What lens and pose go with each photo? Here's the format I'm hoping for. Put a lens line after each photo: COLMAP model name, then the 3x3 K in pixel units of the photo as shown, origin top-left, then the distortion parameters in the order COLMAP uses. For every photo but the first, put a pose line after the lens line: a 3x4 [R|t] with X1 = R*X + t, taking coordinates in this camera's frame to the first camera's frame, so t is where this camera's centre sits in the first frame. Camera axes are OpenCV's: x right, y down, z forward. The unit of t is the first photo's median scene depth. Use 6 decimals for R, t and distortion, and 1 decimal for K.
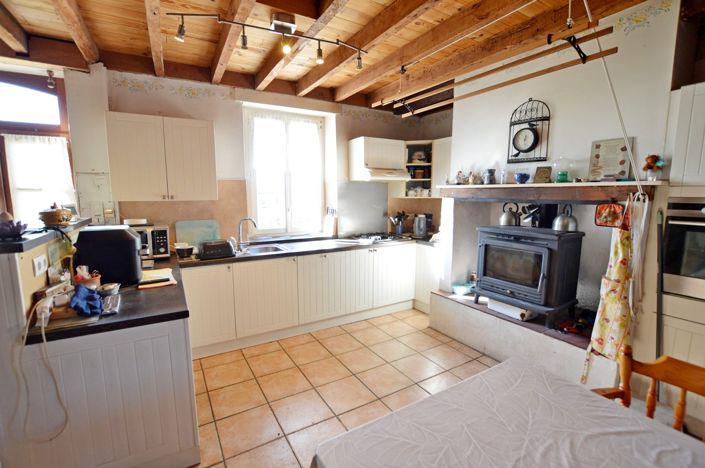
lens RADIAL K [[315.4, 0, 352.5], [0, 315.4, 234.0], [0, 0, 1]] dist [-0.032725, 0.000061]
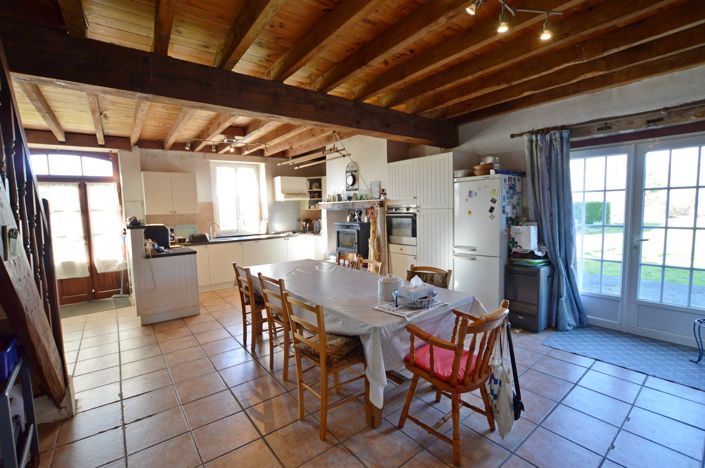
lens RADIAL K [[315.4, 0, 352.5], [0, 315.4, 234.0], [0, 0, 1]] dist [-0.032725, 0.000061]
pose [[0.992104, -0.037606, 0.119650, 0.237361], [0.043356, 0.998008, -0.045822, 0.129177], [-0.117688, 0.050648, 0.991758, -0.884061]]
